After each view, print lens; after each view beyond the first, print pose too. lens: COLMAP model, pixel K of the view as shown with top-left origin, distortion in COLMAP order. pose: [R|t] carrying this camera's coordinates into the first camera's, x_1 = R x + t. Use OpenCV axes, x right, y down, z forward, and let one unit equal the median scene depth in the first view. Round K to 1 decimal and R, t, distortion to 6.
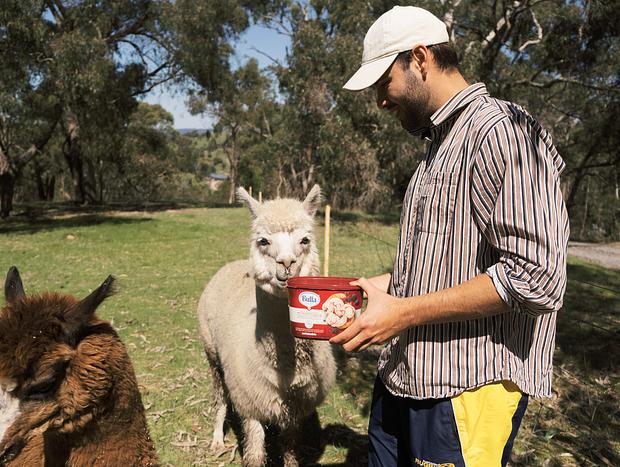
lens RADIAL K [[539.1, 0, 310.0], [0, 539.1, 233.5], [0, 0, 1]] dist [-0.008220, -0.002204]
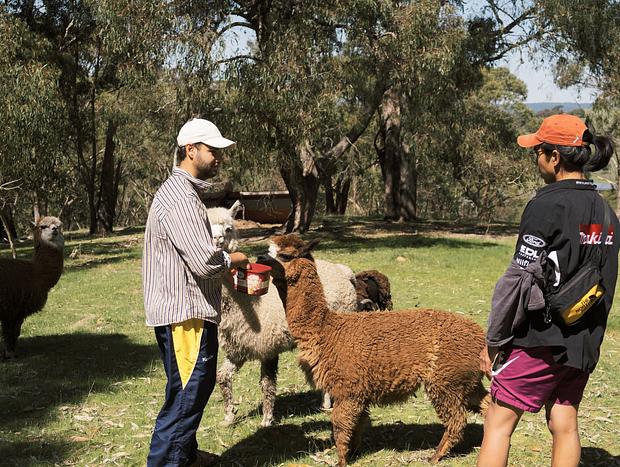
lens RADIAL K [[929.0, 0, 310.0], [0, 929.0, 233.5], [0, 0, 1]] dist [-0.000470, -0.052428]
pose [[0.893699, 0.051538, -0.445698, 0.019560], [-0.074851, 0.996586, -0.034848, 0.014520], [0.442380, 0.064505, 0.894505, -0.144244]]
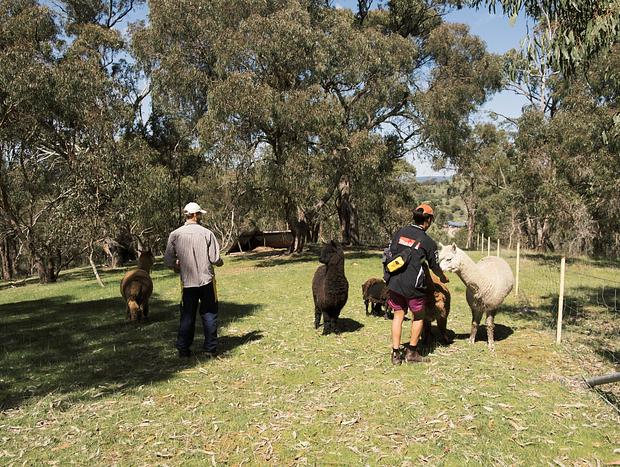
lens RADIAL K [[539.1, 0, 310.0], [0, 539.1, 233.5], [0, 0, 1]] dist [-0.008220, -0.002204]
pose [[0.908089, 0.014519, -0.418525, 0.038117], [-0.050756, 0.995847, -0.075581, 0.022626], [0.415689, 0.089877, 0.905055, -0.231524]]
